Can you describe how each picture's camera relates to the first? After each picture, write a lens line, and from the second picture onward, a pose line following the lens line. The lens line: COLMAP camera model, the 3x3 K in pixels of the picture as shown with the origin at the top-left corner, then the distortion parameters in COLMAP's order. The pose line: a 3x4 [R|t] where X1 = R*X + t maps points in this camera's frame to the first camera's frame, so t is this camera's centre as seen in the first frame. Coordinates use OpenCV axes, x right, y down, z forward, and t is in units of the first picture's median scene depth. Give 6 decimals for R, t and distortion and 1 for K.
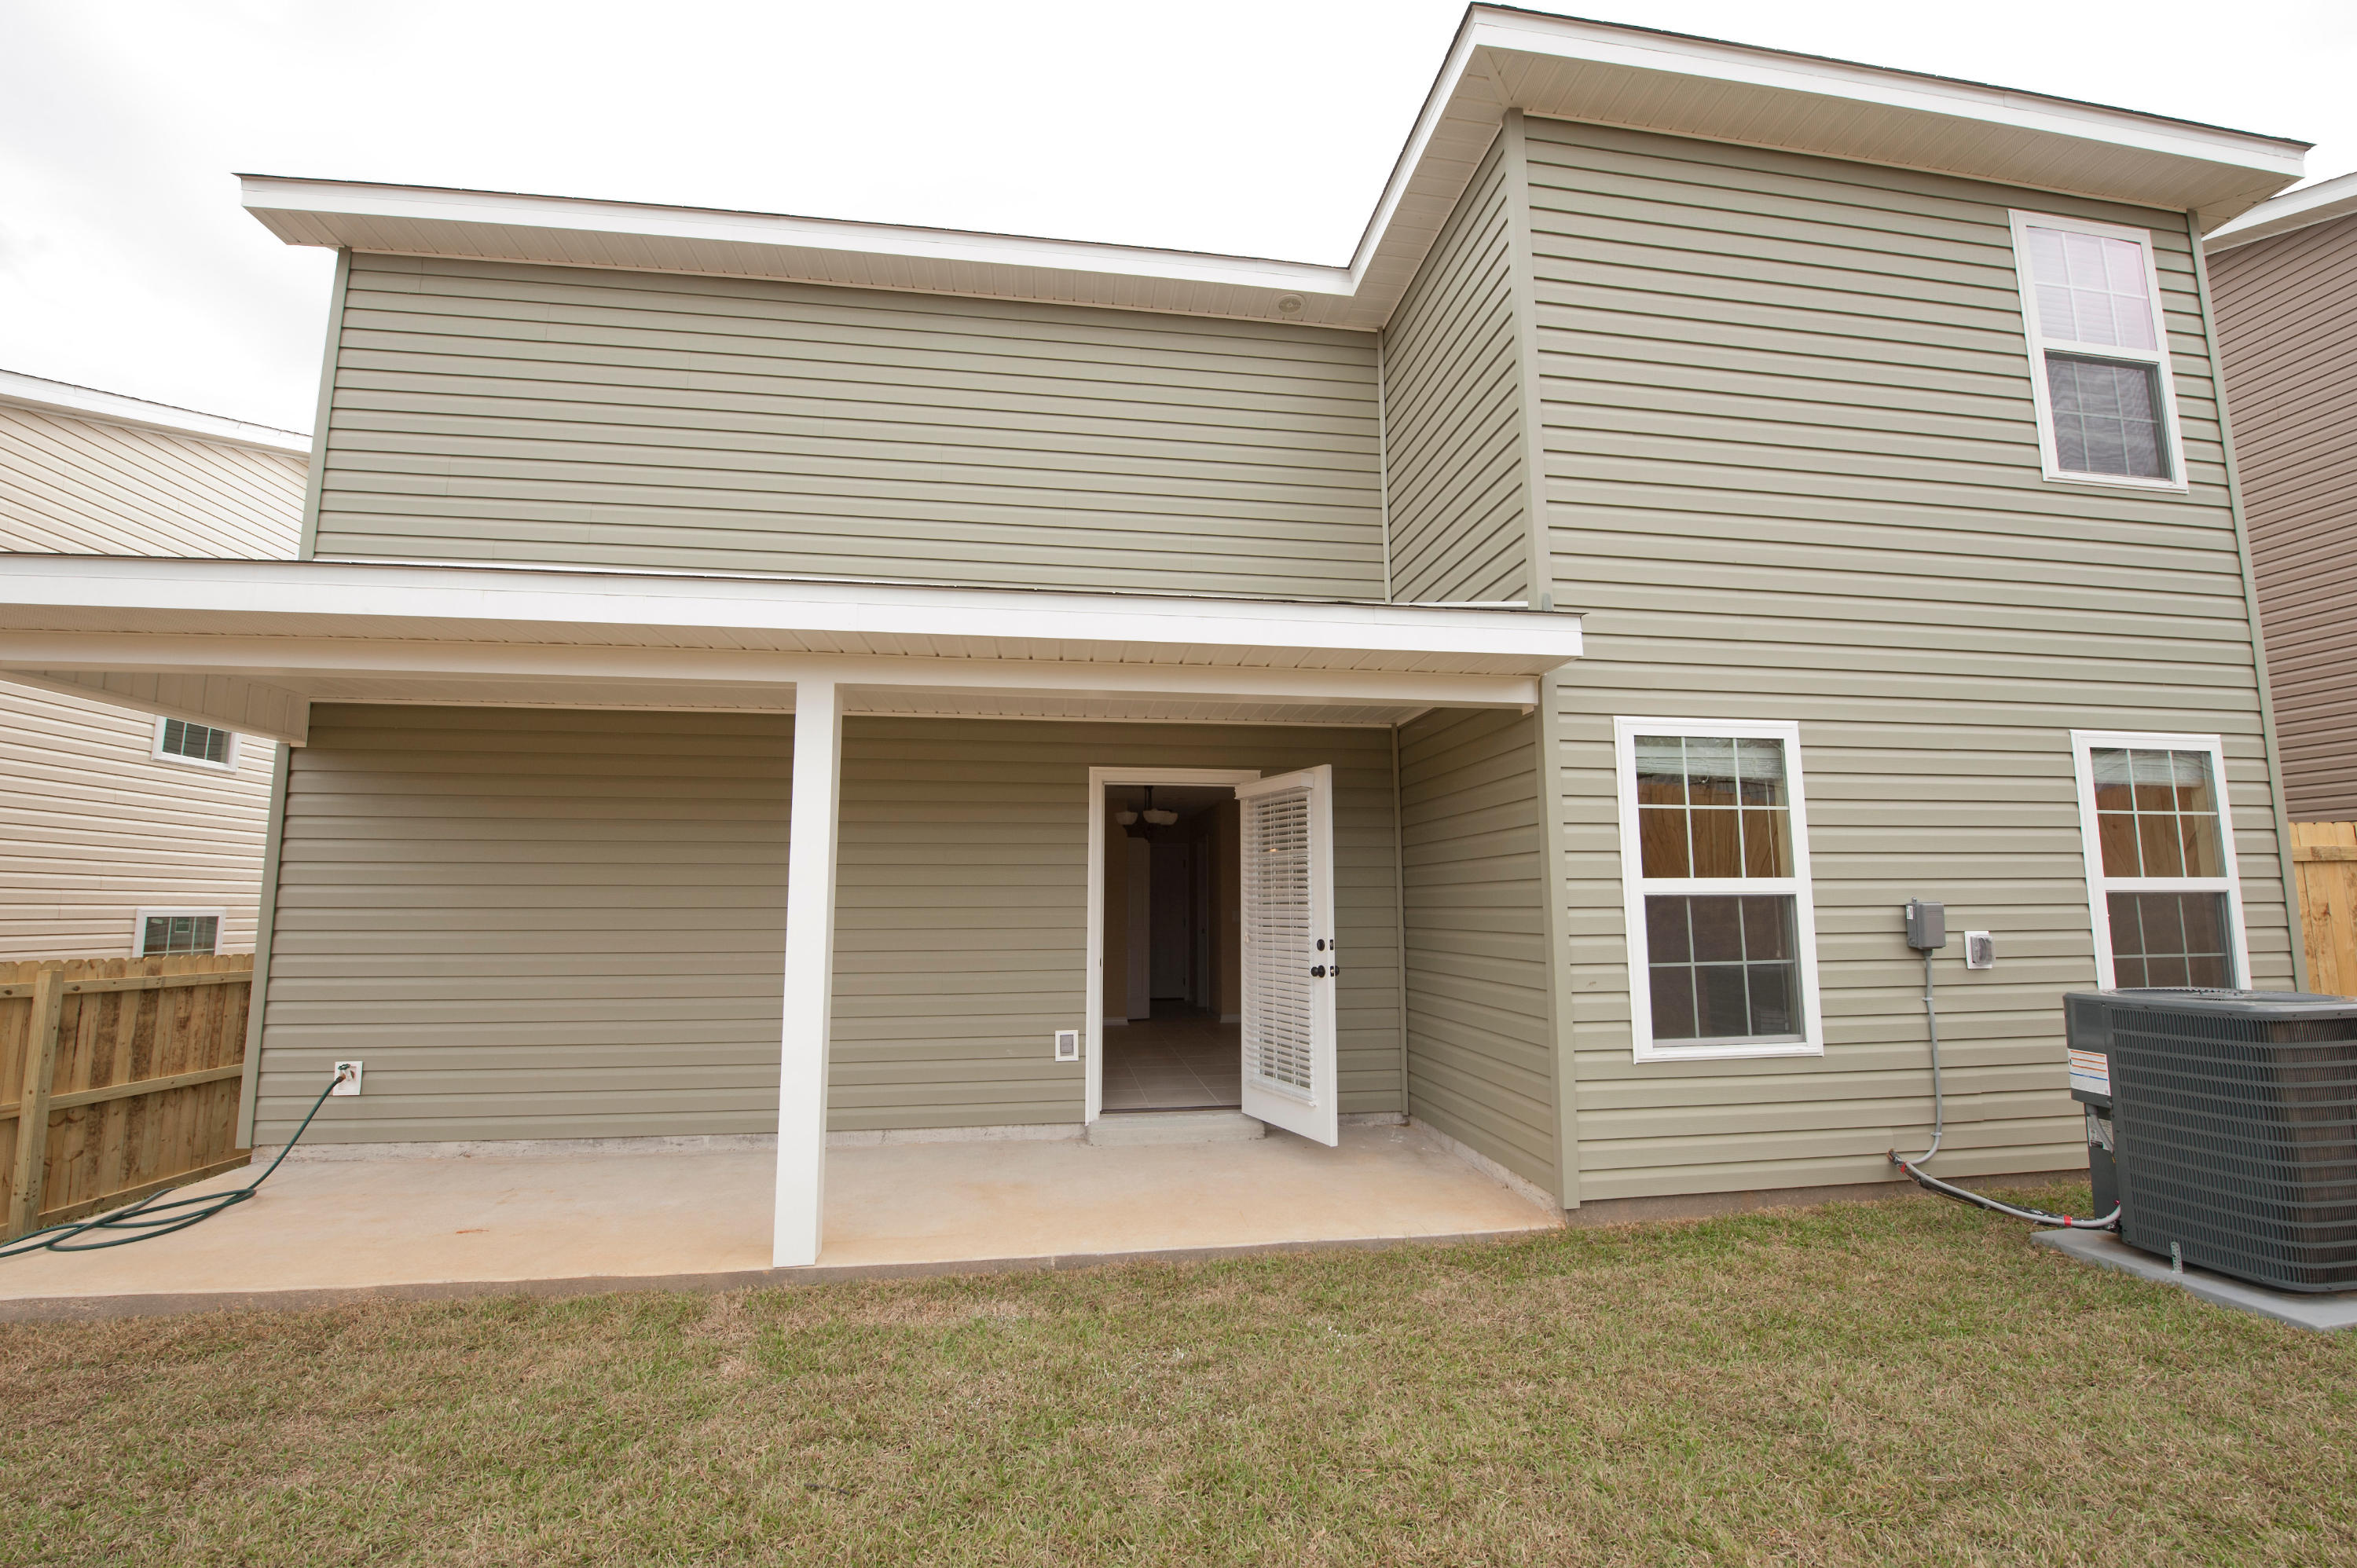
lens RADIAL K [[937.7, 0, 1187.7], [0, 937.7, 793.7], [0, 0, 1]] dist [-0.016415, -0.001290]
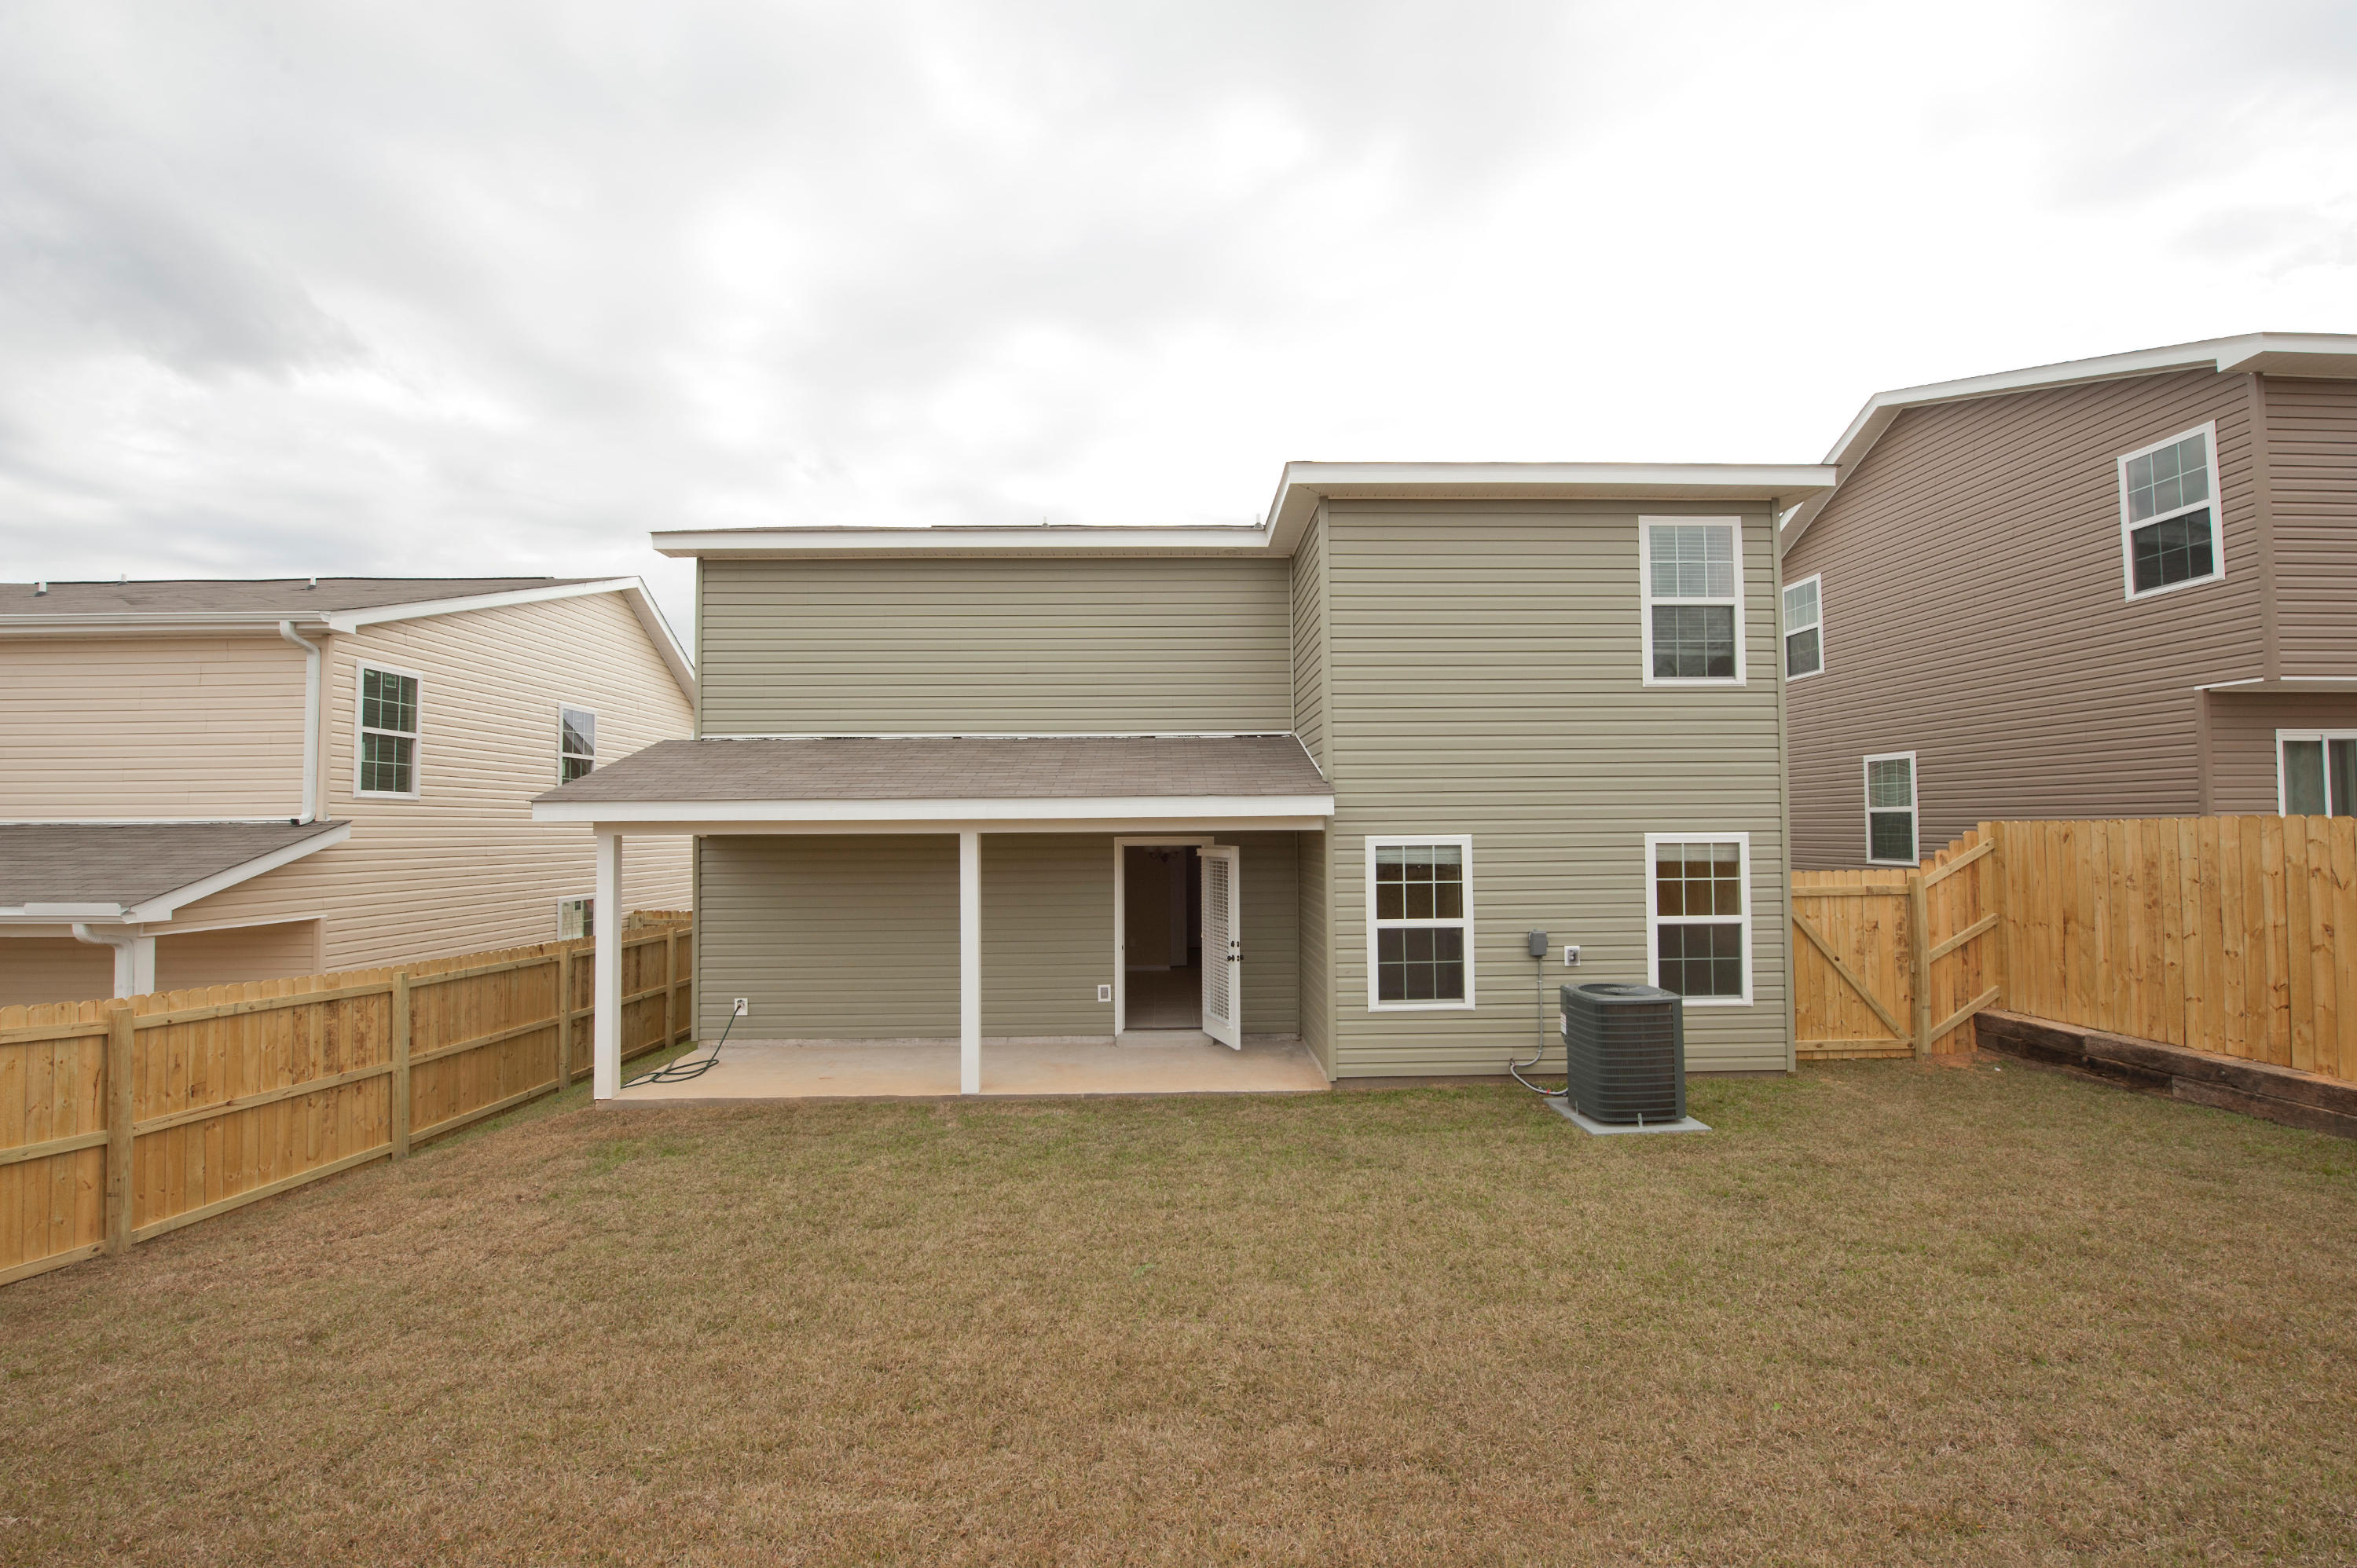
lens RADIAL K [[937.7, 0, 1187.7], [0, 937.7, 793.7], [0, 0, 1]] dist [-0.016415, -0.001290]
pose [[0.992703, -0.009889, -0.120180, 0.323909], [0.019784, 0.996483, 0.081427, -0.333575], [0.118952, -0.083210, 0.989407, -0.951212]]
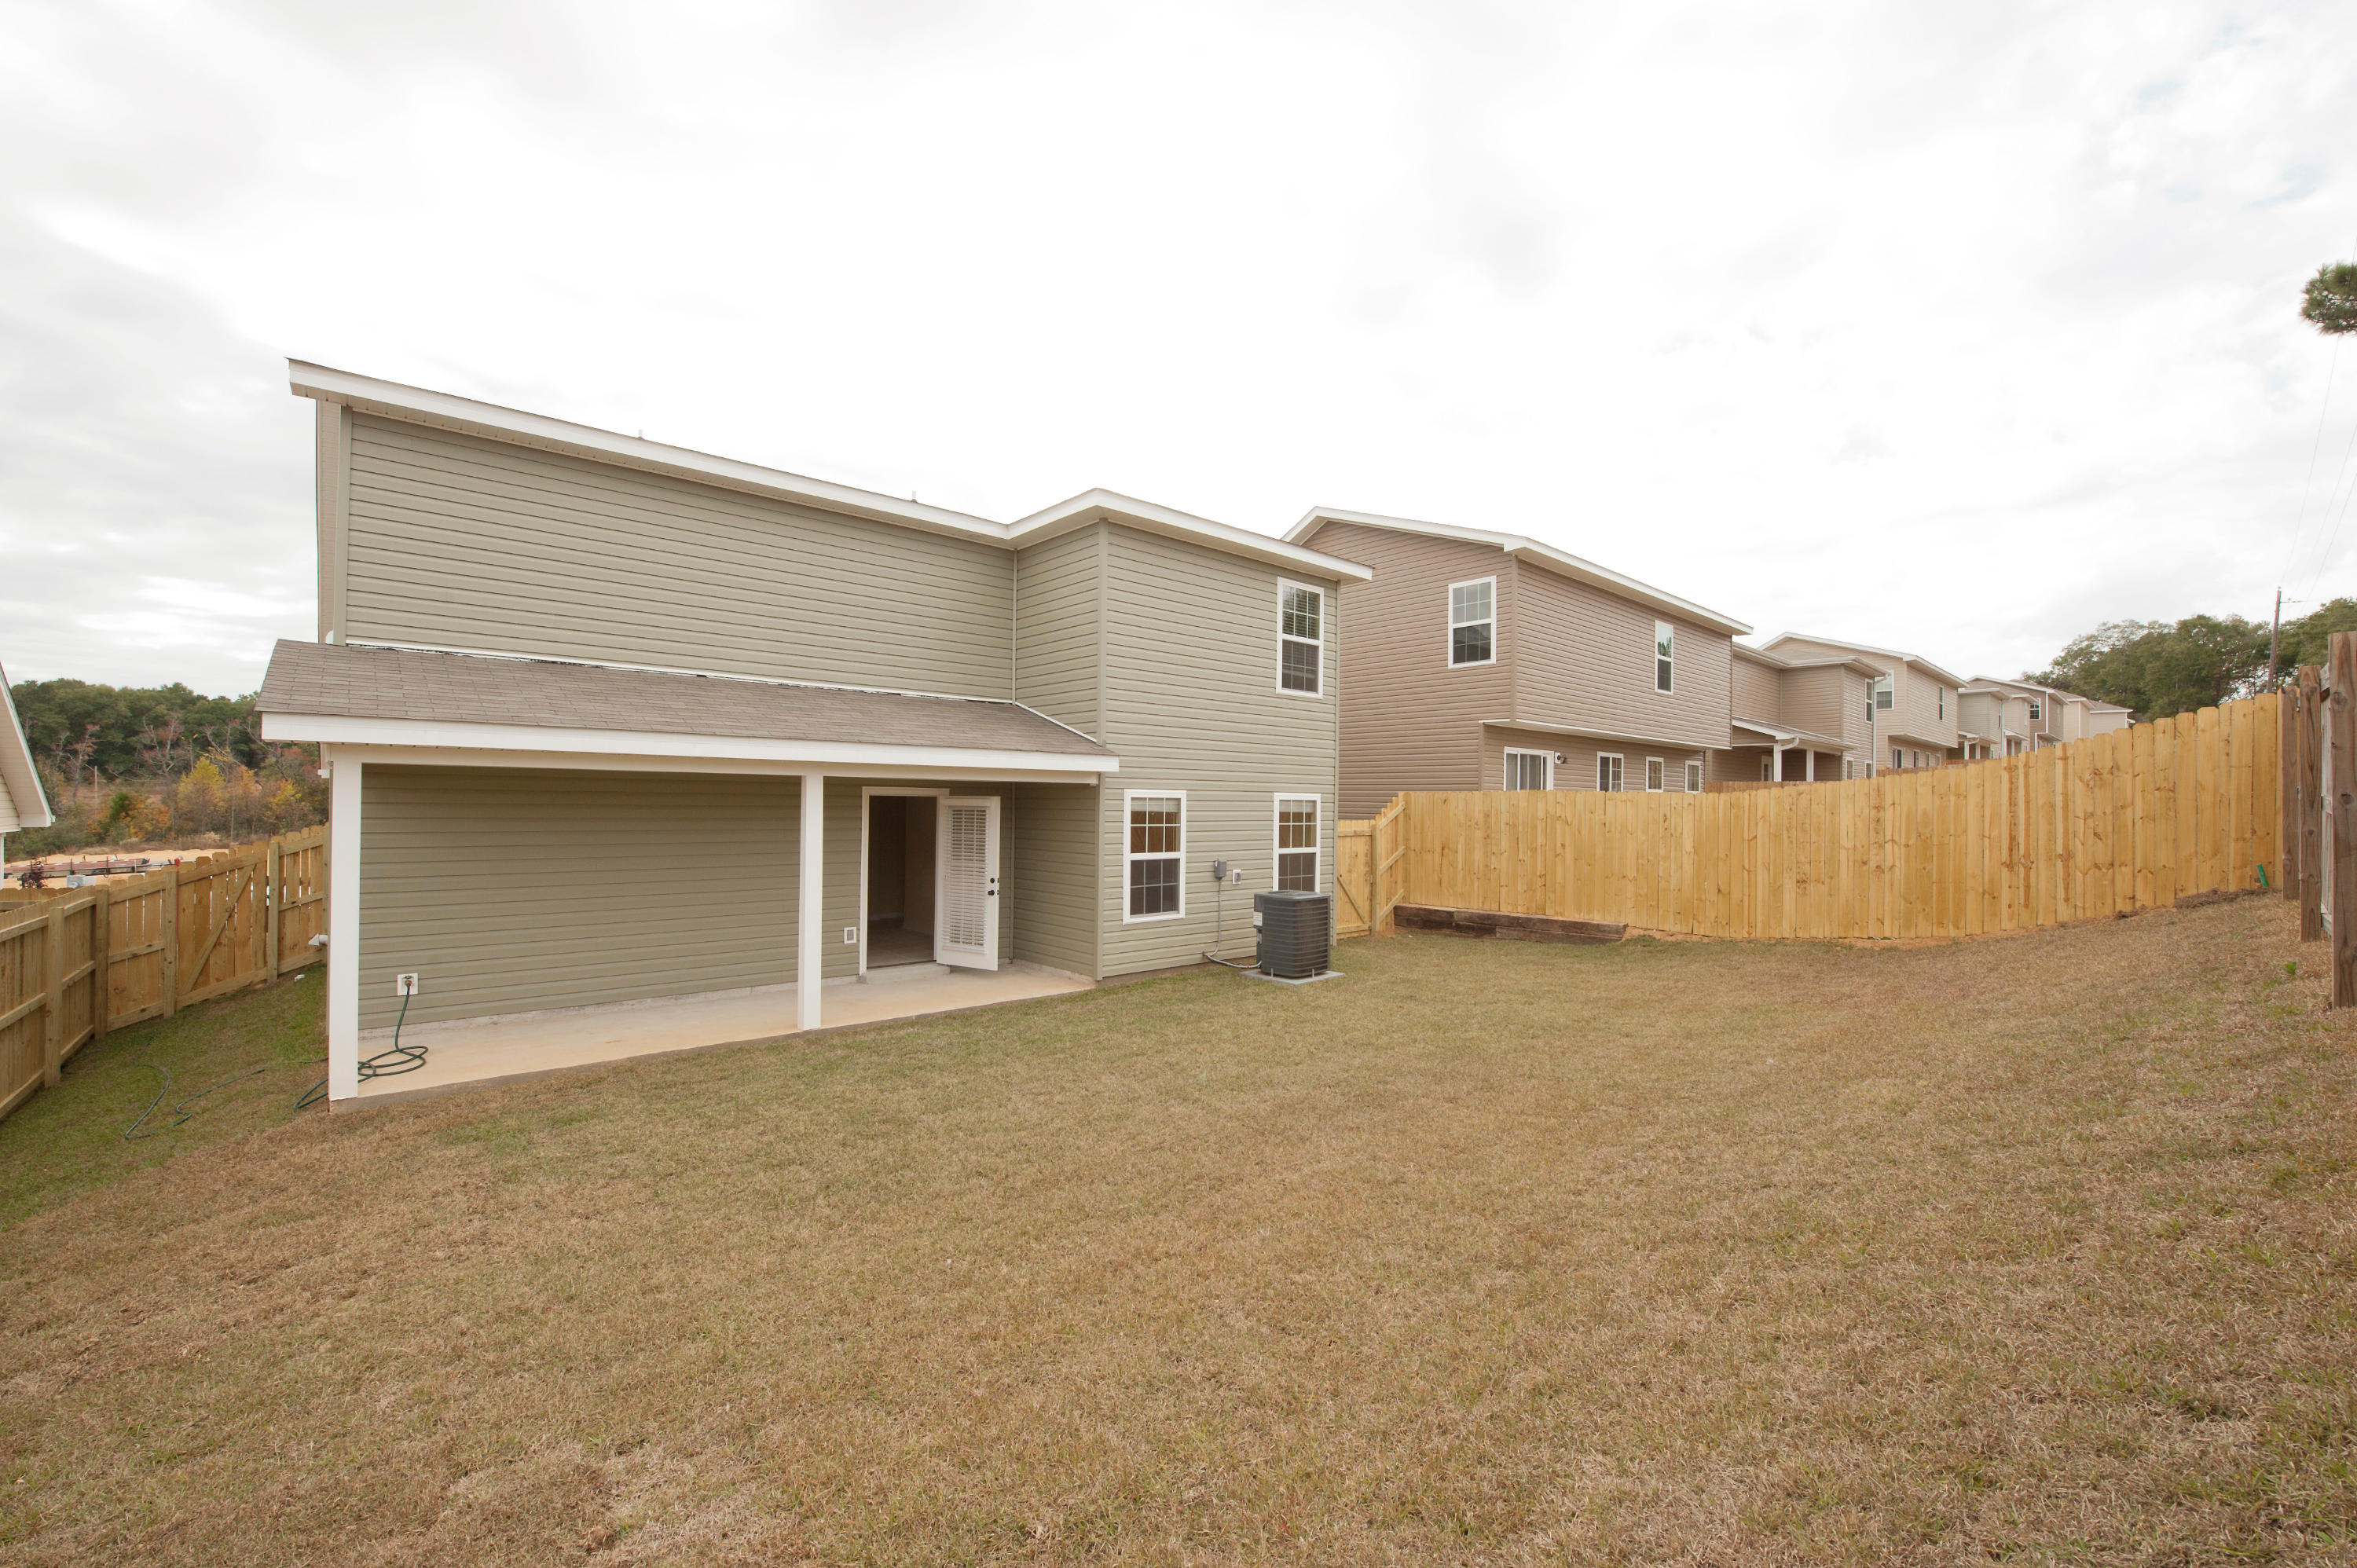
lens RADIAL K [[937.7, 0, 1187.7], [0, 937.7, 793.7], [0, 0, 1]] dist [-0.016415, -0.001290]
pose [[0.831941, 0.018270, 0.554563, -0.791632], [-0.080275, 0.992906, 0.087715, -0.303714], [-0.549026, -0.117492, 0.827506, -1.166611]]
